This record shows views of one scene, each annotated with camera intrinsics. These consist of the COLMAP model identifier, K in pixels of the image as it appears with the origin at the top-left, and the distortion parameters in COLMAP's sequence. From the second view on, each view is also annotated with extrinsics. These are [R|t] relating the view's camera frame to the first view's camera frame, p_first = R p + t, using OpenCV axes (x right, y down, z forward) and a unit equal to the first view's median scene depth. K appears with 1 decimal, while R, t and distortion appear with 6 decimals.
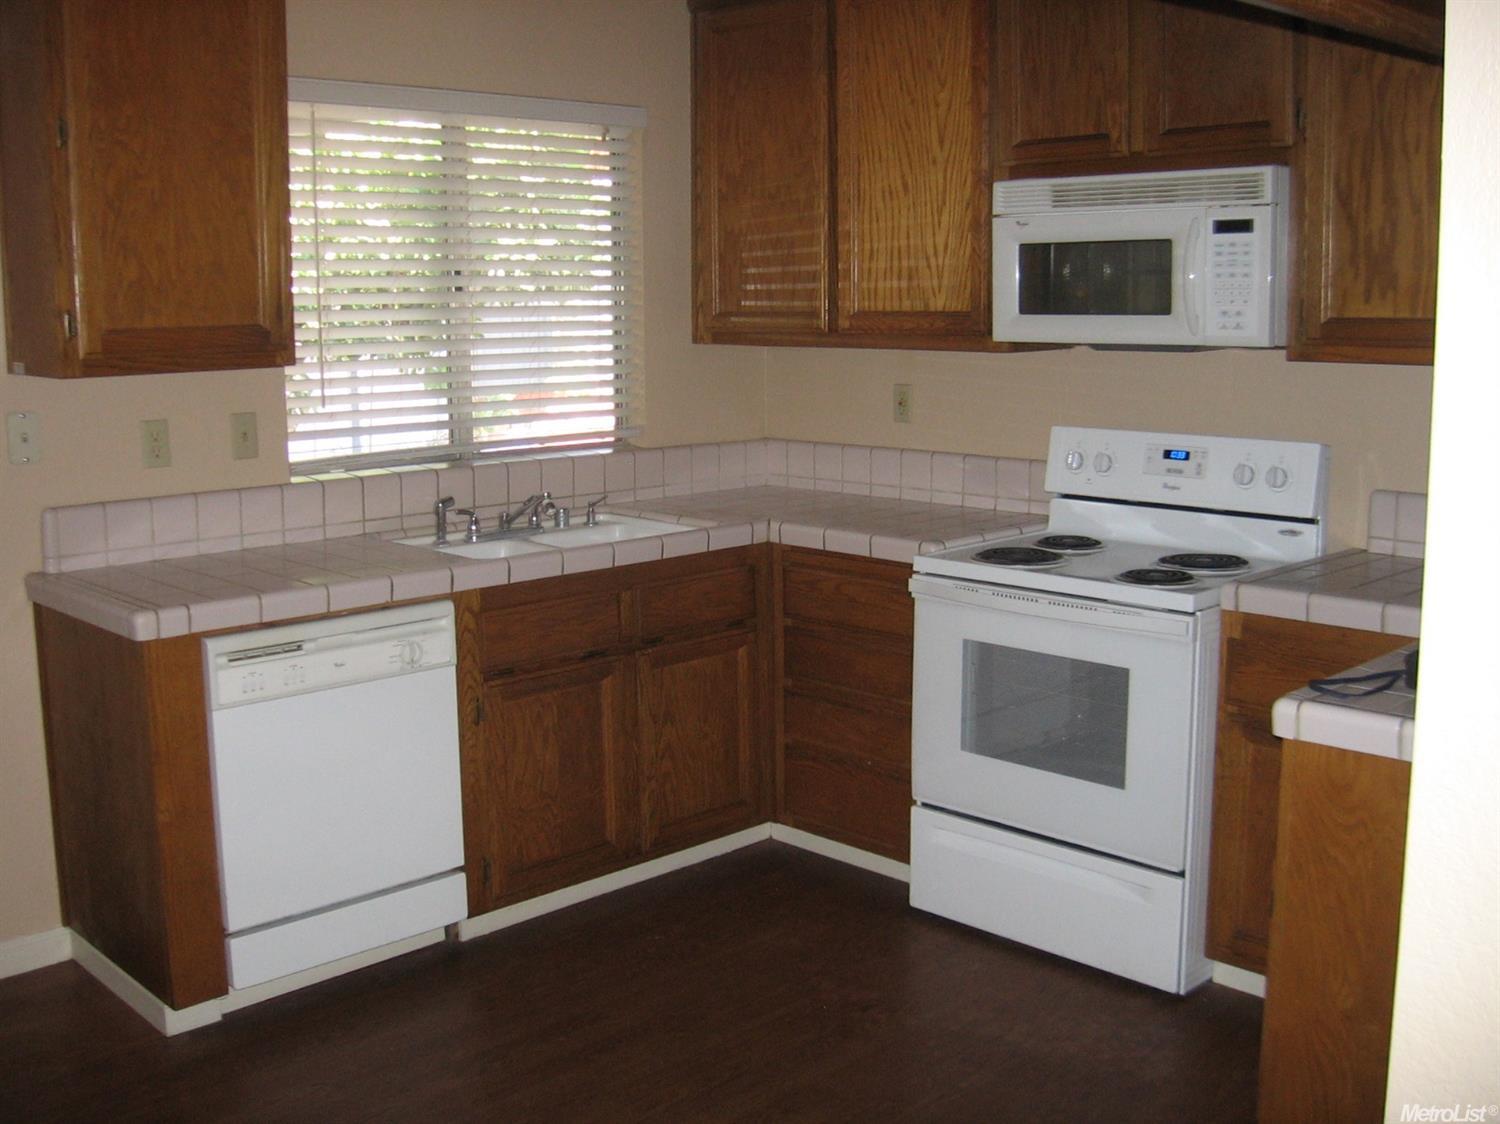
lens RADIAL K [[1613.8, 0, 750.0], [0, 1613.8, 562.0], [0, 0, 1]] dist [-0.180516, 0.211300]
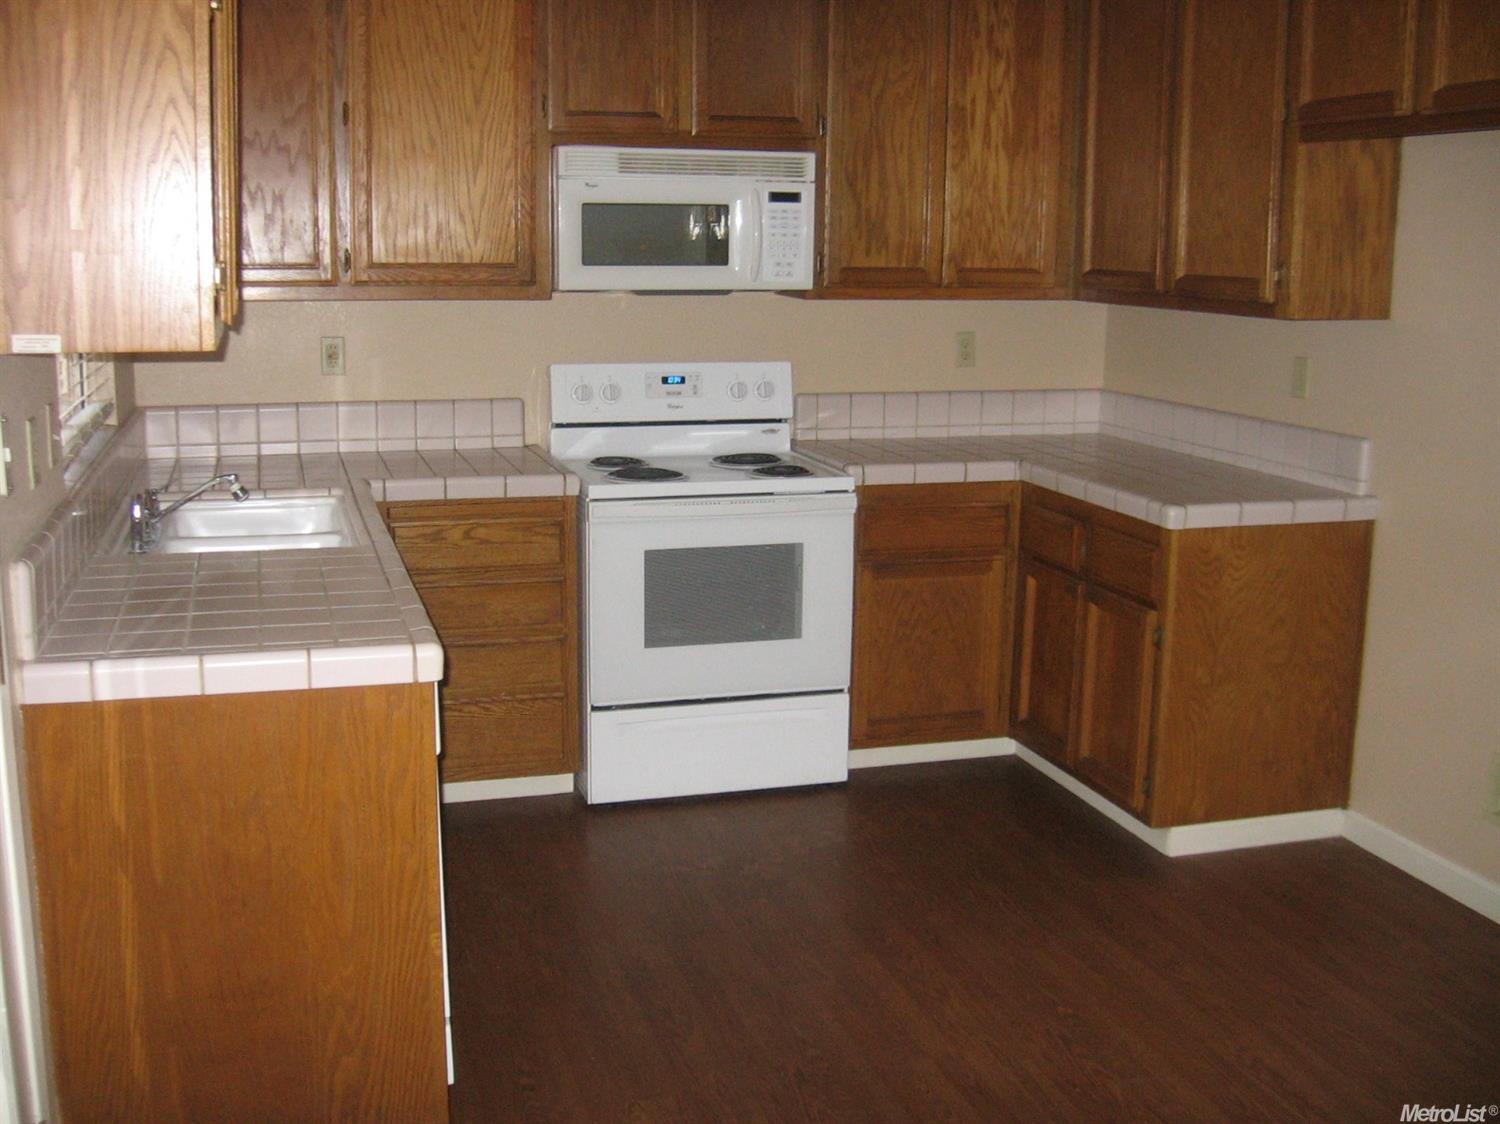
lens RADIAL K [[1613.8, 0, 750.0], [0, 1613.8, 562.0], [0, 0, 1]] dist [-0.180516, 0.211300]
pose [[0.439944, -0.159120, 0.883816, -0.848396], [0.128453, 0.985207, 0.113434, -0.064421], [-0.888791, 0.063624, 0.453875, 0.412776]]
